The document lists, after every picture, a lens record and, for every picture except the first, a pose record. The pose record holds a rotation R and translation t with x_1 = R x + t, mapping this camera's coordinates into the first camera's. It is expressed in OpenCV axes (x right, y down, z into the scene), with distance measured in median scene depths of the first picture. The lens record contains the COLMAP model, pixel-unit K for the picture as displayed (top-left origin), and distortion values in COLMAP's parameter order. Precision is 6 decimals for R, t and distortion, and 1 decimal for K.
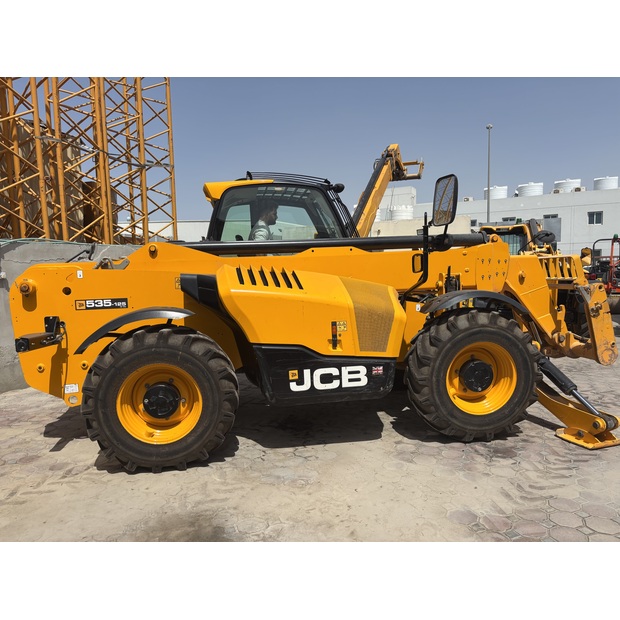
lens RADIAL K [[474.0, 0, 310.0], [0, 474.0, 310.0], [0, 0, 1]] dist [0.121083, -0.126575]
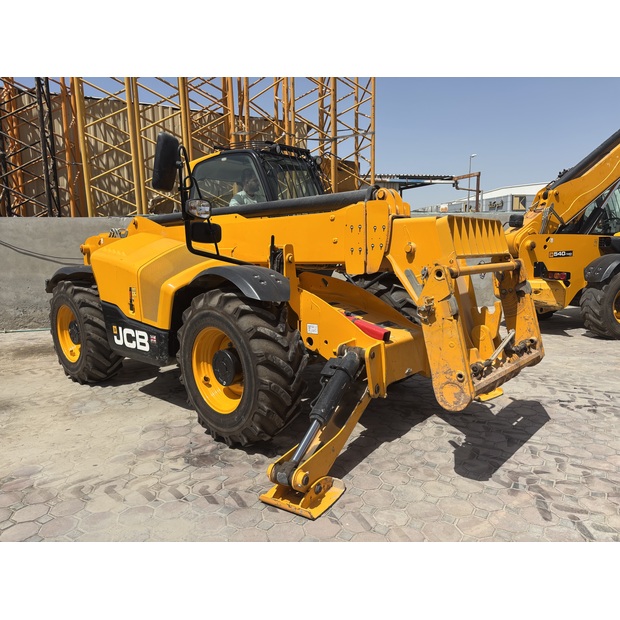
lens RADIAL K [[474.0, 0, 310.0], [0, 474.0, 310.0], [0, 0, 1]] dist [0.121083, -0.126575]
pose [[0.605270, 0.122610, -0.786521, 1.153329], [-0.063522, 0.992355, 0.105814, -0.064938], [0.793482, -0.014085, 0.608431, 0.649527]]
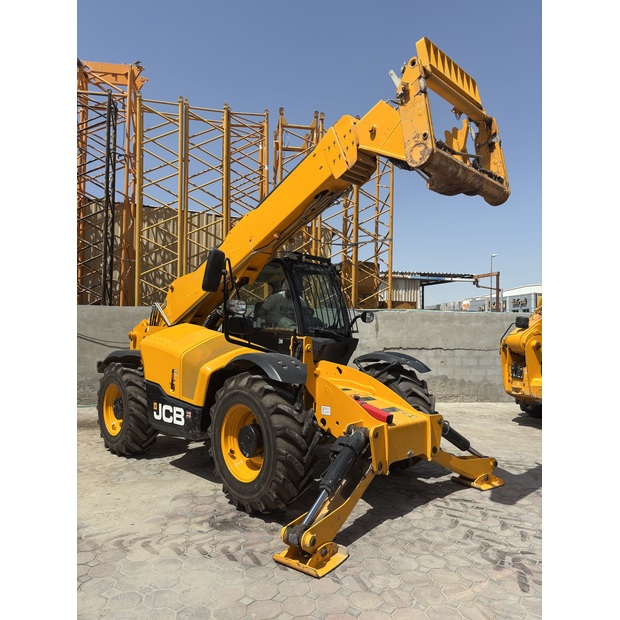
lens RADIAL K [[469.5, 0, 310.0], [0, 469.5, 310.0], [0, 0, 1]] dist [0.085047, -0.109994]
pose [[0.562794, -0.007819, -0.826560, 1.288432], [-0.098283, 0.992229, -0.076306, -0.071171], [0.820733, 0.124181, 0.557652, 0.568690]]
